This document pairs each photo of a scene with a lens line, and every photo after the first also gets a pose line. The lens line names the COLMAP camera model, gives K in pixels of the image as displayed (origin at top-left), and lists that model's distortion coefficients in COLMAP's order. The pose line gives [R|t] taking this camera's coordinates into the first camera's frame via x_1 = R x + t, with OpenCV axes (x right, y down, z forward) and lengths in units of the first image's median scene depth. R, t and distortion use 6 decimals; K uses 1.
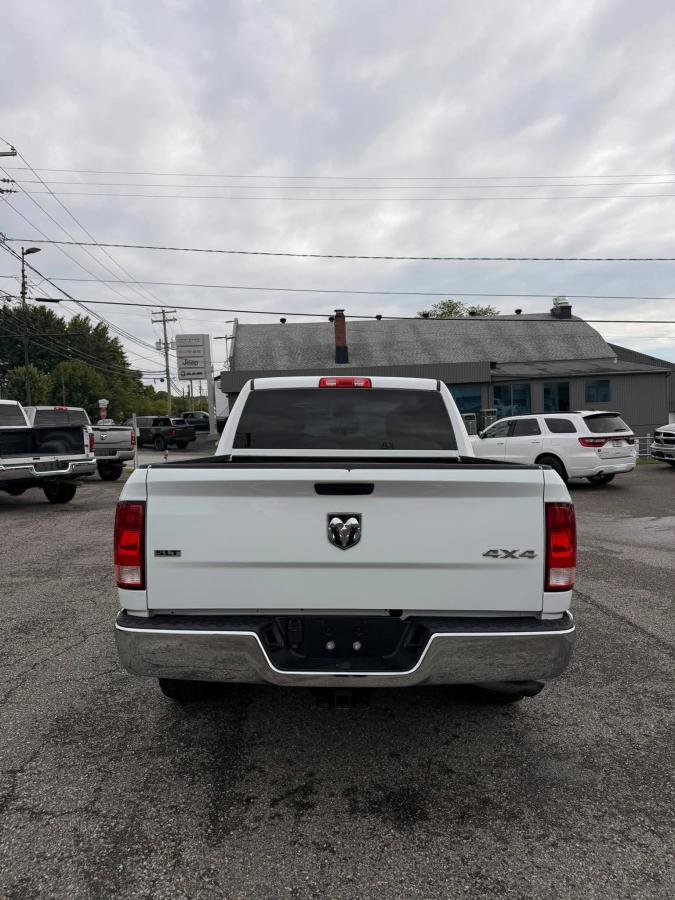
lens RADIAL K [[637.2, 0, 336.9], [0, 637.2, 445.7], [0, 0, 1]] dist [0.013904, -0.025023]
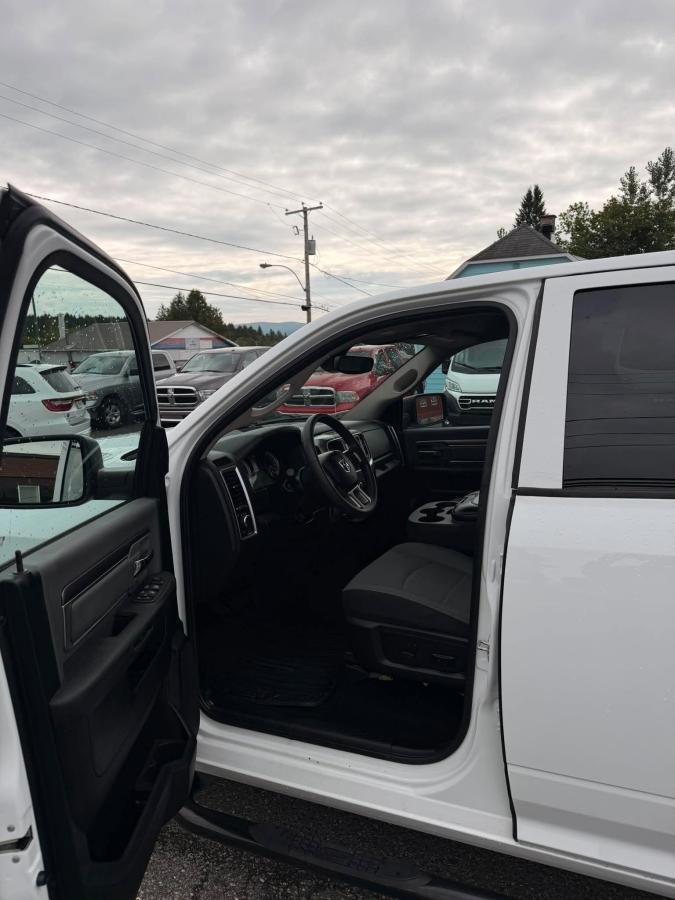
lens RADIAL K [[637.2, 0, 344.6], [0, 637.2, 461.7], [0, 0, 1]] dist [0.013904, -0.025023]
pose [[0.387033, -0.140125, 0.911356, -0.454029], [0.055408, 0.990134, 0.128707, -0.047078], [-0.920400, 0.000682, 0.390978, 1.031011]]
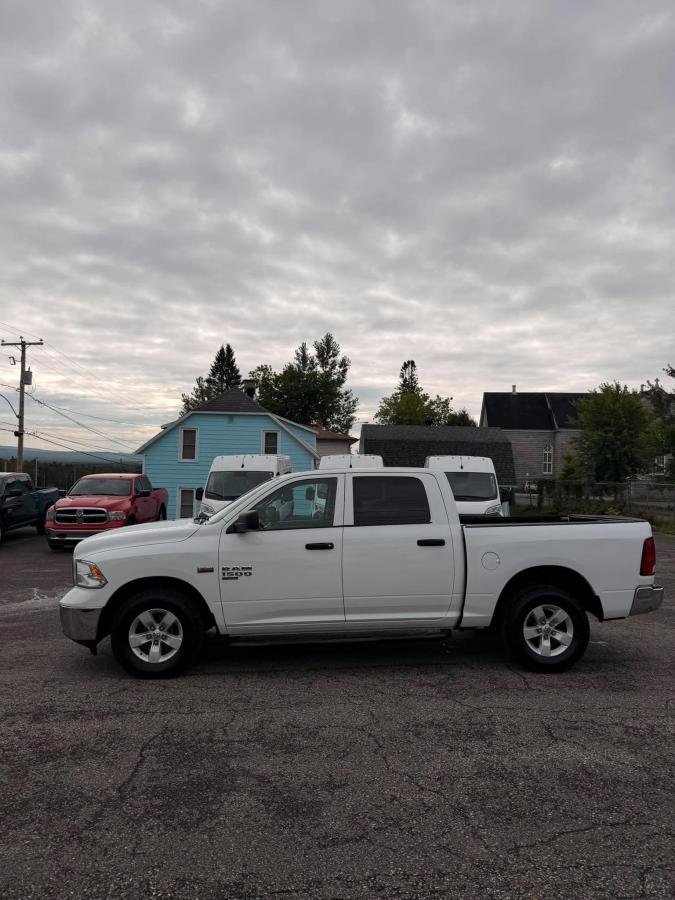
lens RADIAL K [[637.2, 0, 346.2], [0, 637.2, 448.8], [0, 0, 1]] dist [0.013904, -0.025023]
pose [[-0.093031, 0.073356, 0.992957, -1.287199], [0.032125, 0.996984, -0.070643, -0.051038], [-0.995145, 0.025327, -0.095107, 1.161921]]
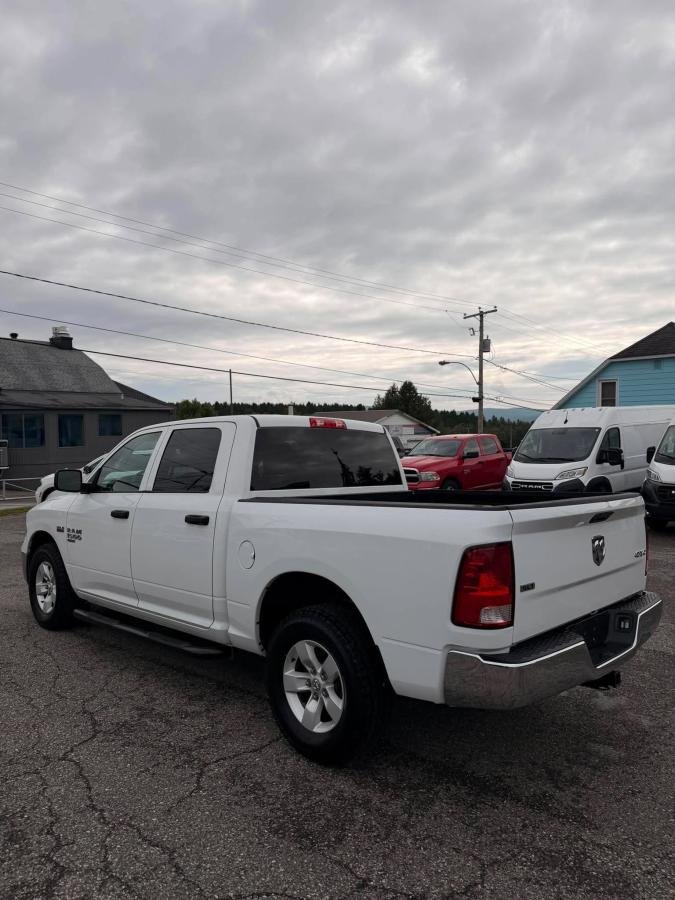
lens RADIAL K [[637.2, 0, 344.2], [0, 637.2, 465.4], [0, 0, 1]] dist [0.013904, -0.025023]
pose [[0.685095, -0.007864, 0.728411, -0.638191], [0.022676, 0.999687, -0.010534, -0.016725], [-0.728101, 0.023735, 0.685059, 0.244963]]
